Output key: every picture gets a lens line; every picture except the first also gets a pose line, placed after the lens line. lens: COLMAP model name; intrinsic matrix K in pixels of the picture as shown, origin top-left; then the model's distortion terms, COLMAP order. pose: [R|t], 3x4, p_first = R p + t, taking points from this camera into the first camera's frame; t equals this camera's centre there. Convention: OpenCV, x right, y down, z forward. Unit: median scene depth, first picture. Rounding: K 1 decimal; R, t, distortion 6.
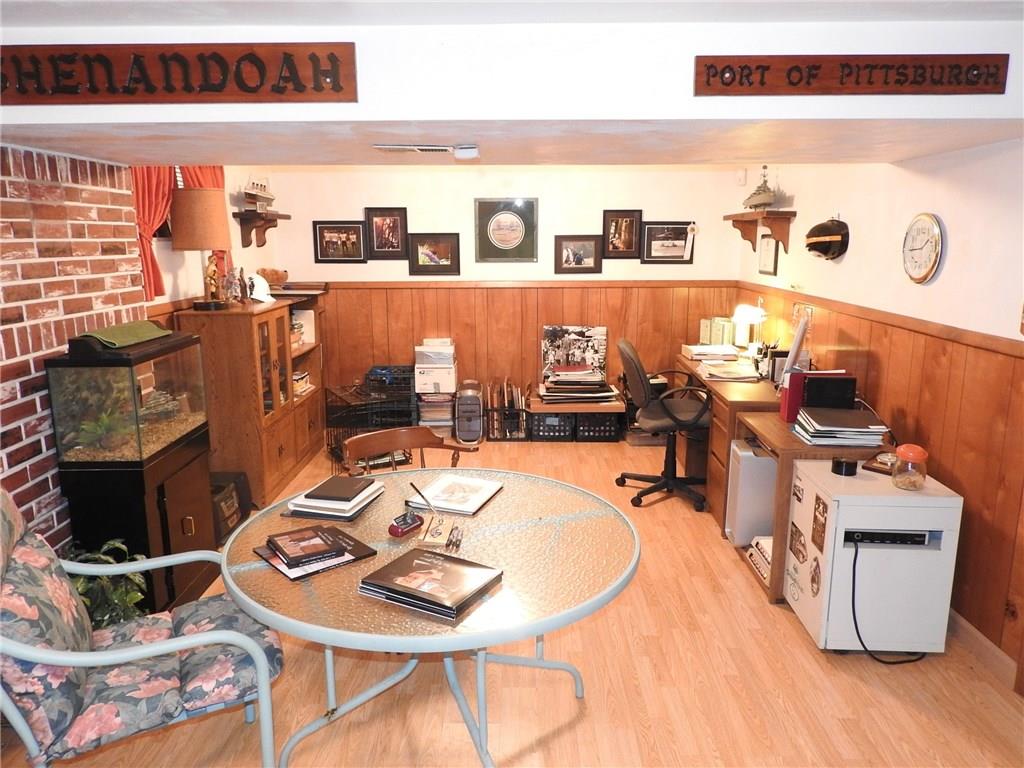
lens RADIAL K [[731.2, 0, 510.5], [0, 731.2, 382.6], [0, 0, 1]] dist [-0.002896, -0.001050]
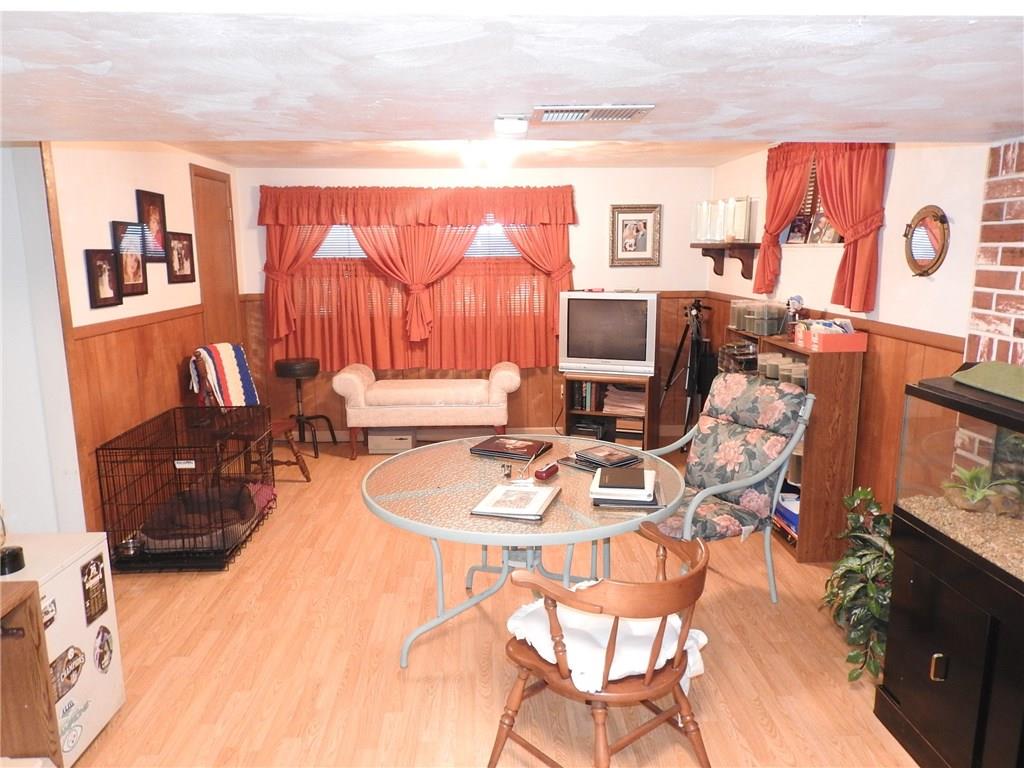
lens RADIAL K [[731.2, 0, 510.6], [0, 731.2, 383.4], [0, 0, 1]] dist [-0.002896, -0.001050]
pose [[-0.998793, 0.015721, -0.046541, -0.021811], [-0.002953, 0.926475, 0.376345, -0.394559], [0.049036, 0.376028, -0.925310, 1.972300]]
